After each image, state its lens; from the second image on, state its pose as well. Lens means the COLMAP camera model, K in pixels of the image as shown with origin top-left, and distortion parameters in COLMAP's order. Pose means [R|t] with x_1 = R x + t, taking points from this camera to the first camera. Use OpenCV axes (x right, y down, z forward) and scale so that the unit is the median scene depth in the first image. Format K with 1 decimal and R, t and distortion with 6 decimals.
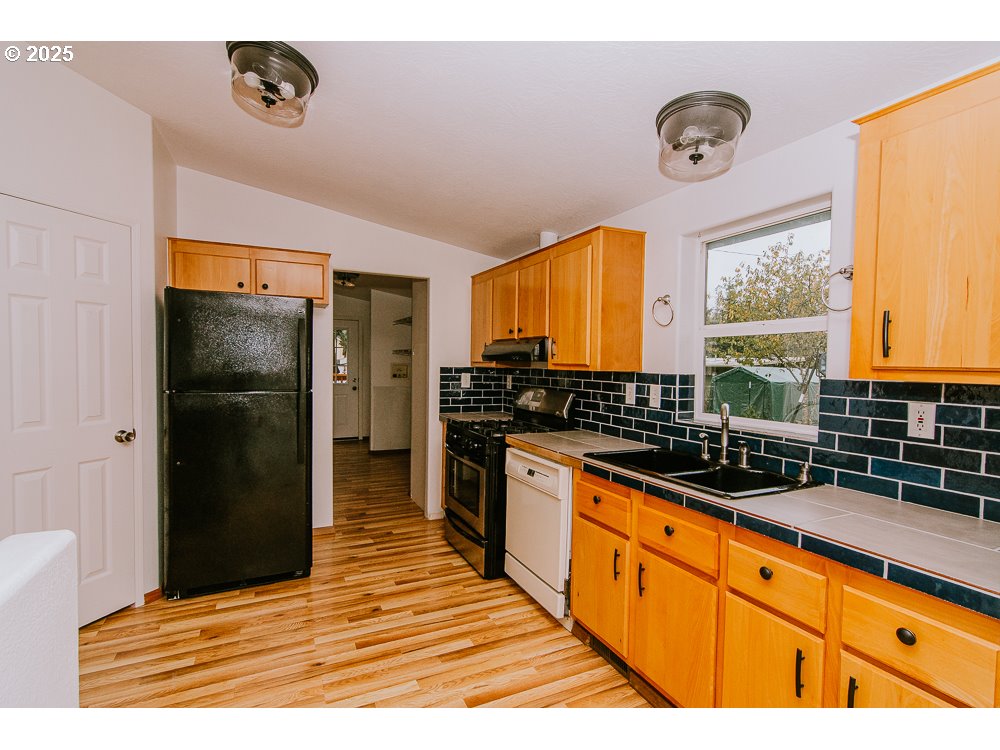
lens RADIAL K [[468.8, 0, 500.0], [0, 468.8, 375.0], [0, 0, 1]] dist [-0.000648, 0.000245]
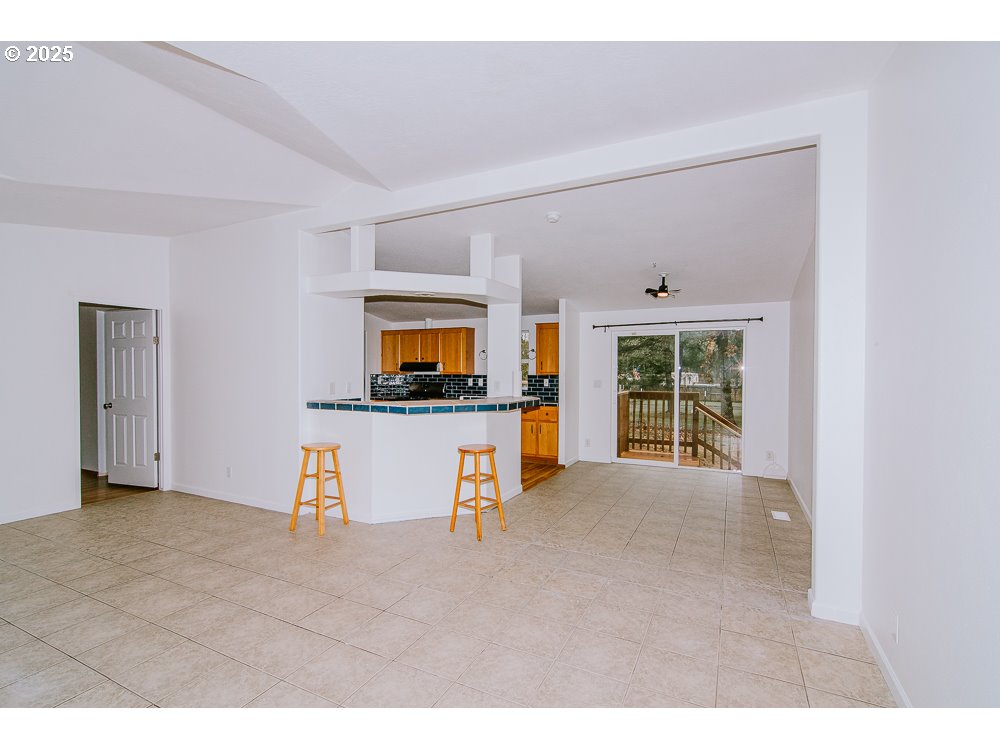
lens RADIAL K [[476.8, 0, 493.9], [0, 476.8, 379.6], [0, 0, 1]] dist [0.000495, 0.000608]
pose [[0.792573, -0.019309, 0.609472, -1.494542], [0.025552, 0.999672, -0.001558, 0.035259], [-0.609242, 0.016808, 0.792806, -1.521311]]
